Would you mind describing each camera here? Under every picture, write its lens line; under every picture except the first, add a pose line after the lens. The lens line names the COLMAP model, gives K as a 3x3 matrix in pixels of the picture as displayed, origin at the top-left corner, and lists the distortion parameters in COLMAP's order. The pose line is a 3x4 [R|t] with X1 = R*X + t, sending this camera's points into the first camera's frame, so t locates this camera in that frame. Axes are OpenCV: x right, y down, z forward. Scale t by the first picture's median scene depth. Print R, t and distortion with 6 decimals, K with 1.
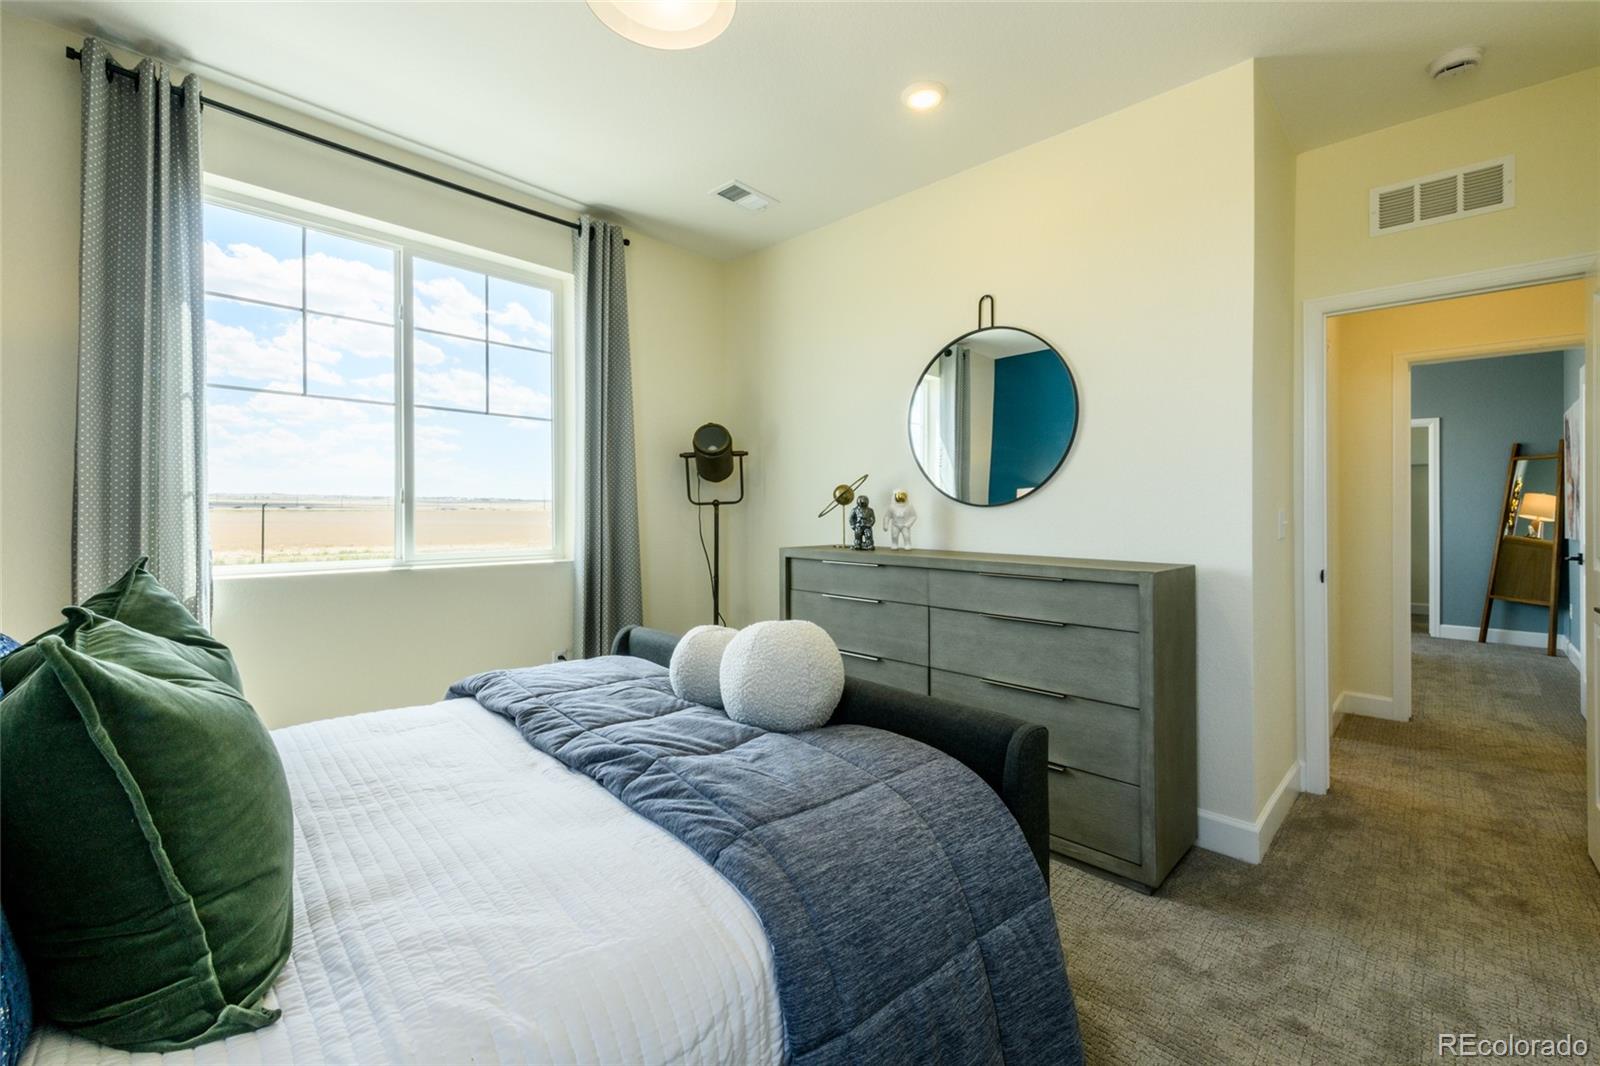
lens RADIAL K [[659.4, 0, 803.3], [0, 659.4, 508.3], [0, 0, 1]] dist [0.000317, -0.000221]
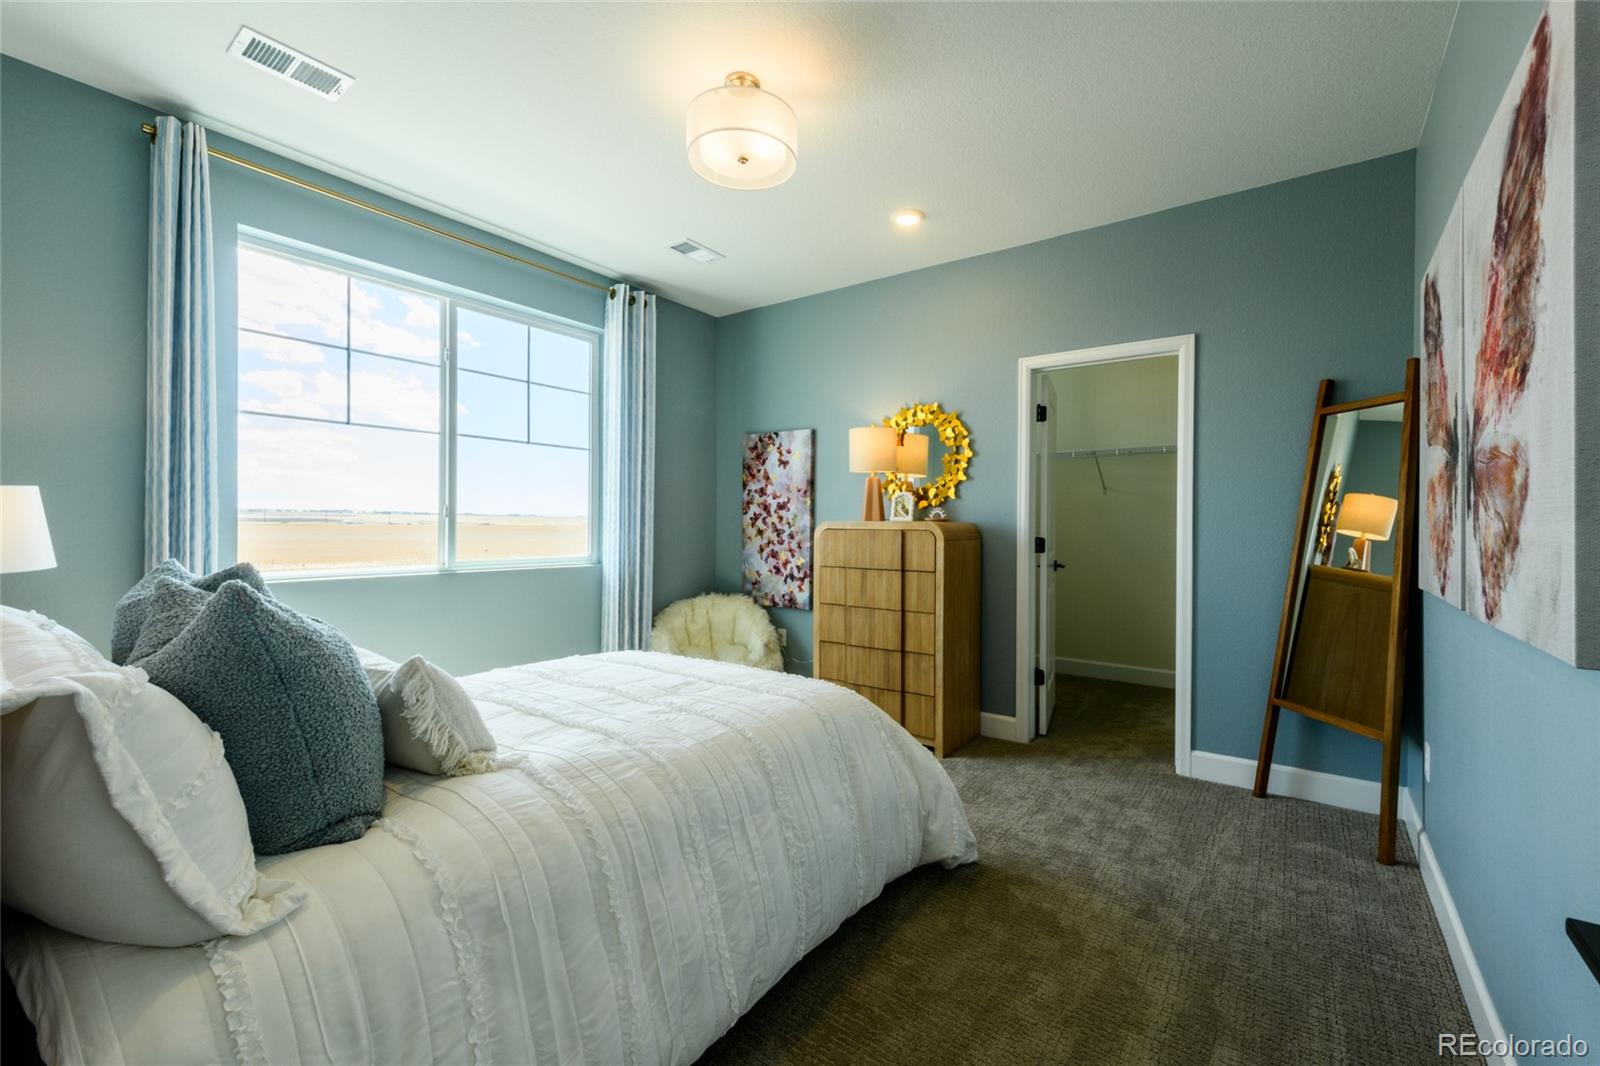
lens RADIAL K [[657.1, 0, 819.0], [0, 657.1, 527.4], [0, 0, 1]] dist [0.001654, -0.000101]
pose [[0.989793, 0.000348, 0.142512, 0.648356], [-0.001722, 0.999953, 0.009520, 0.003676], [-0.142502, -0.009668, 0.989747, 0.578329]]
